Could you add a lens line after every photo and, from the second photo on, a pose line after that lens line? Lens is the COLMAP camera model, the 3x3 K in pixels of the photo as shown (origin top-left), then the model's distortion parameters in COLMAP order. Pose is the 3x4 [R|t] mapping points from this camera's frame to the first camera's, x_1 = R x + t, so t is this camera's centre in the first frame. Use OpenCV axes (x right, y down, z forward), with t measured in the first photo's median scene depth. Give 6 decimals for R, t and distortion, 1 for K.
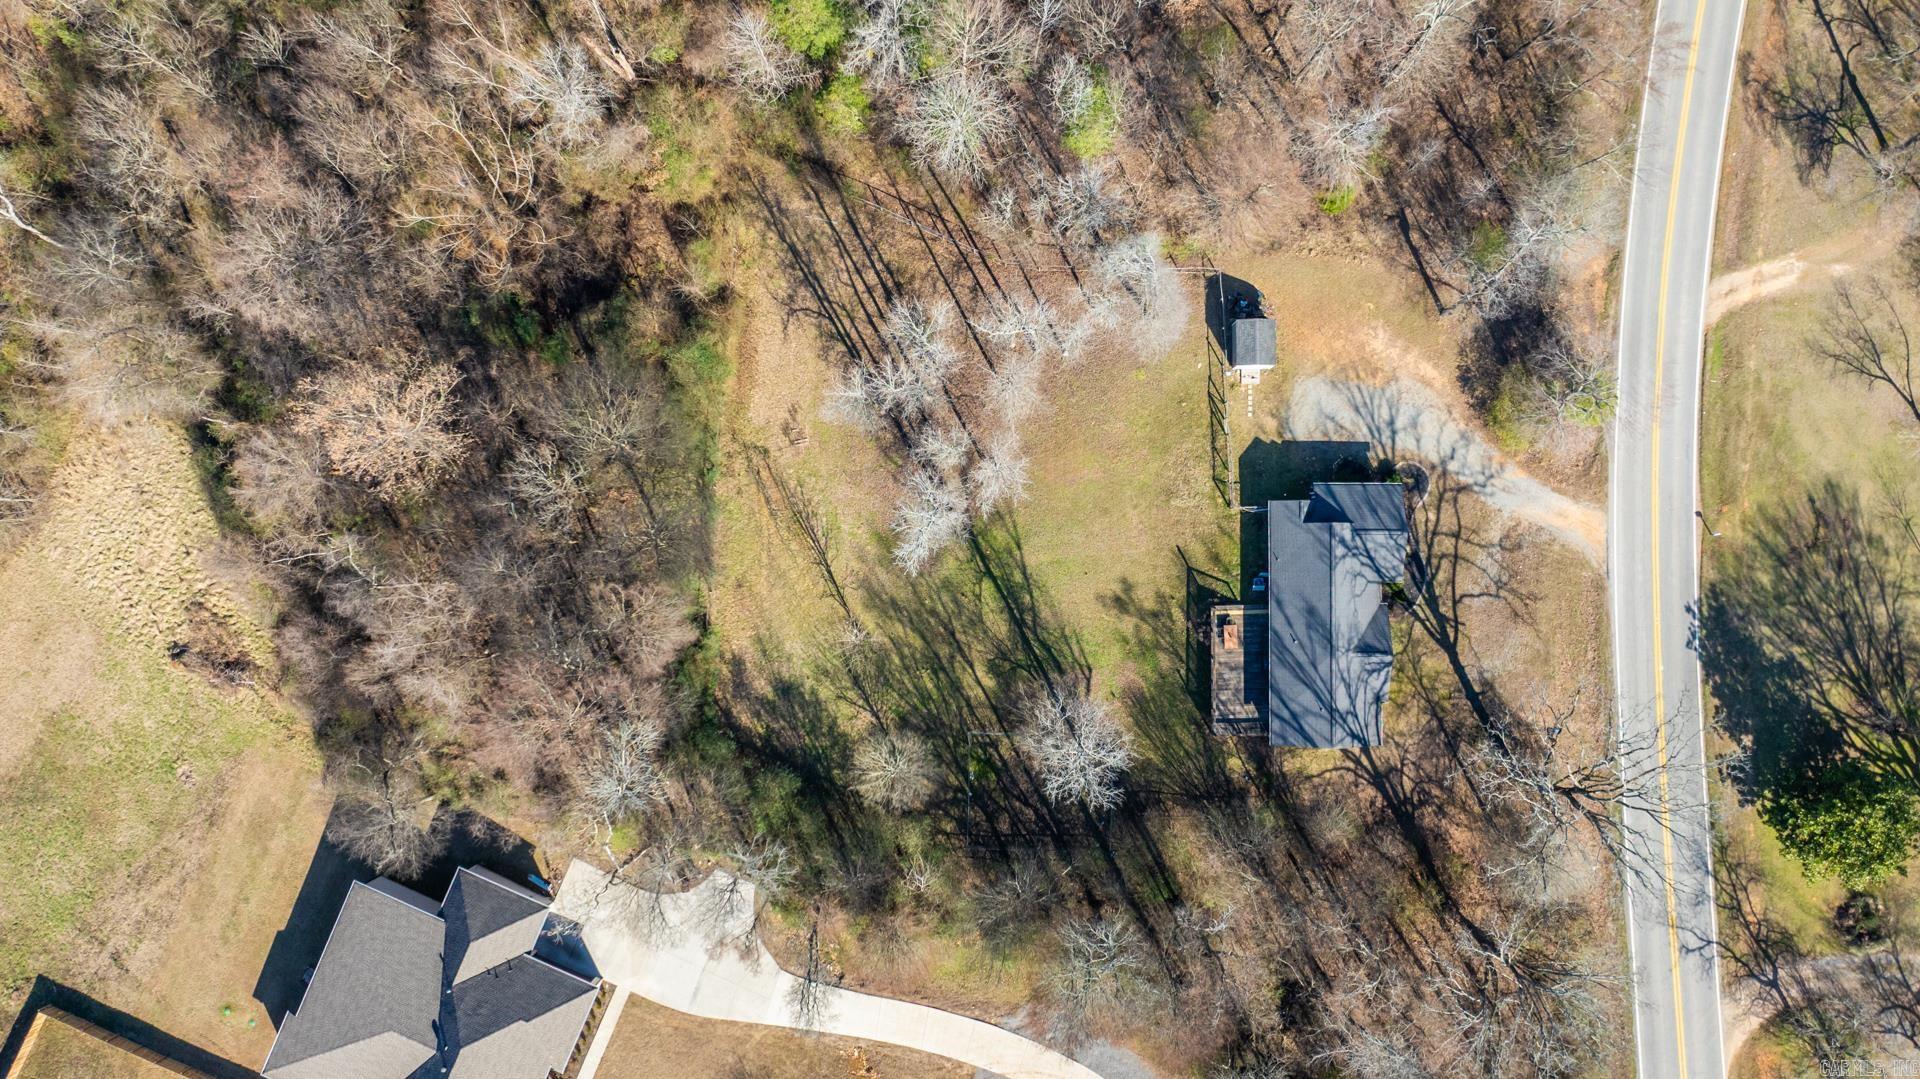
lens RADIAL K [[1370.2, 0, 962.6], [0, 1370.2, 542.5], [0, 0, 1]] dist [-0.073818, 0.079084]
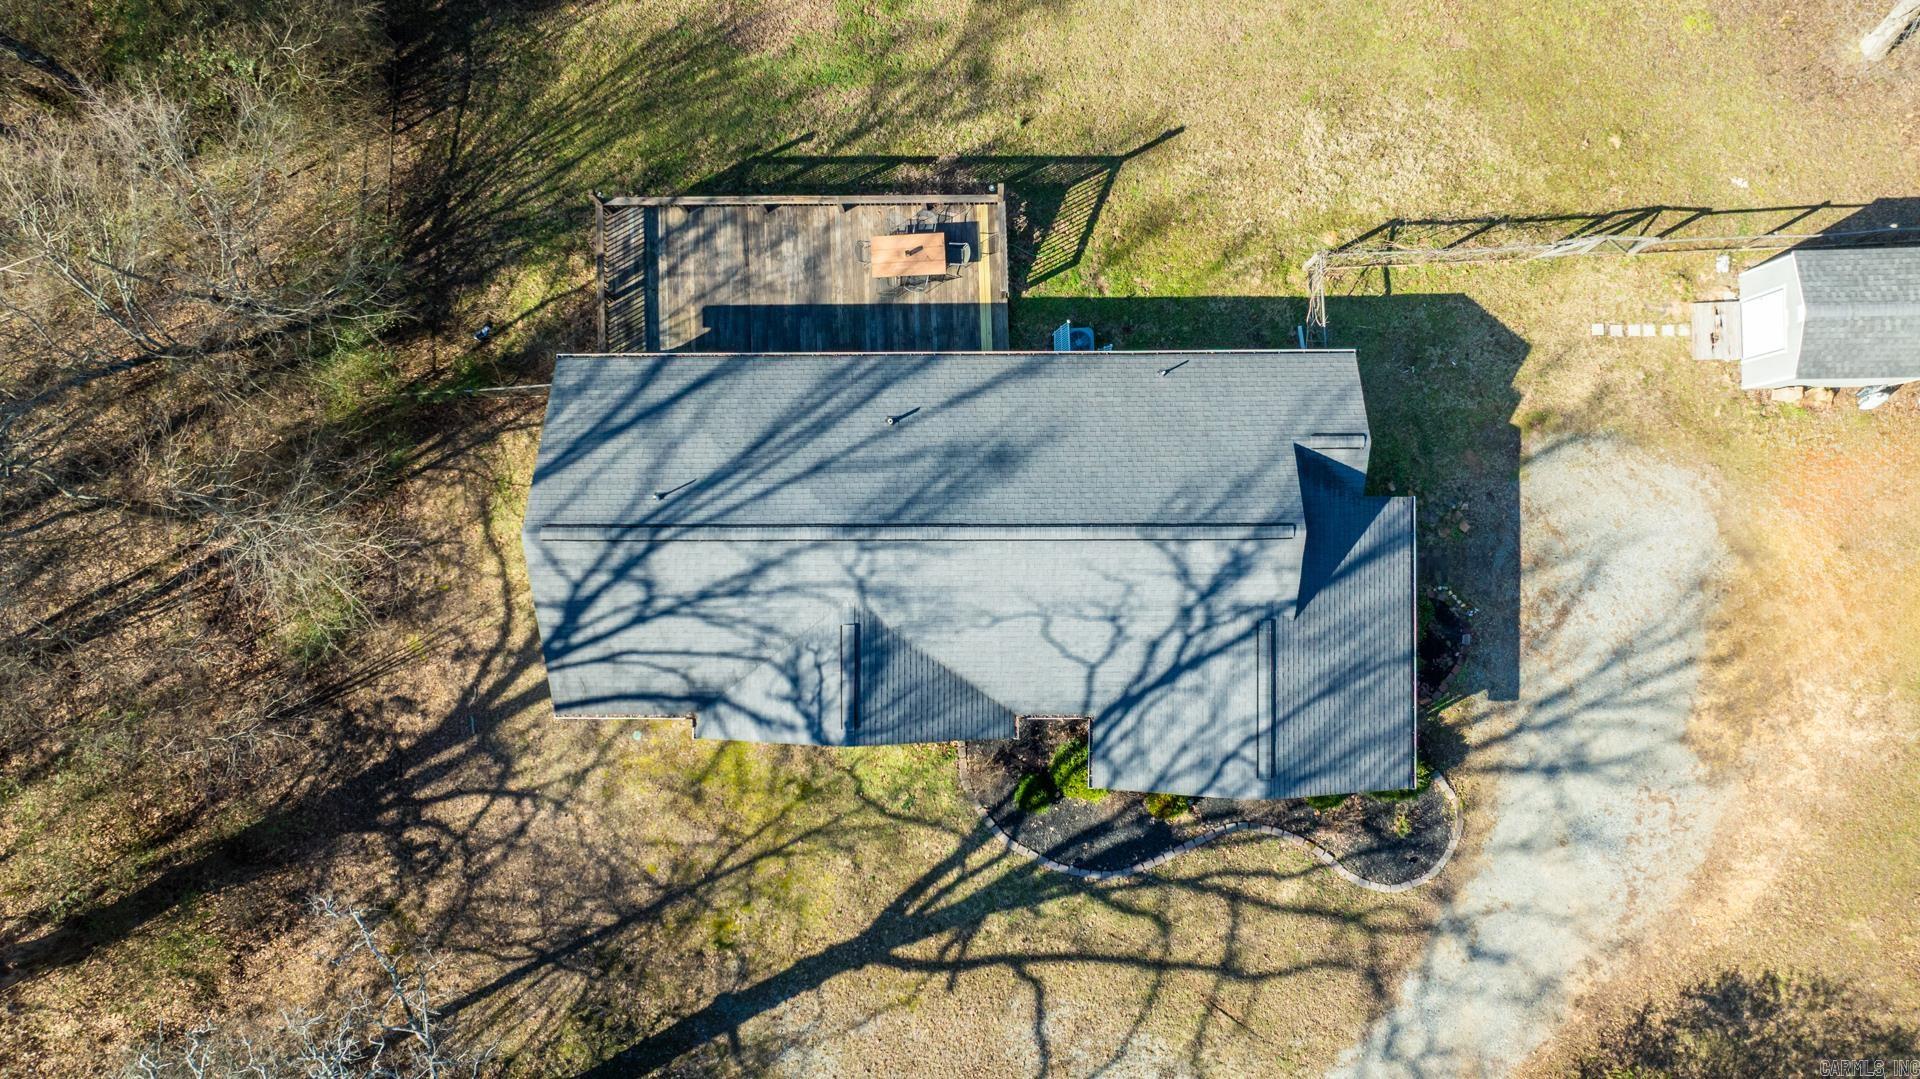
lens RADIAL K [[1370.2, 0, 962.6], [0, 1370.2, 542.5], [0, 0, 1]] dist [-0.073818, 0.079084]
pose [[0.002701, 0.999795, 0.020074, 0.257192], [-0.999131, 0.001863, 0.041628, 0.043502], [0.041582, -0.020169, 0.998932, 0.680910]]
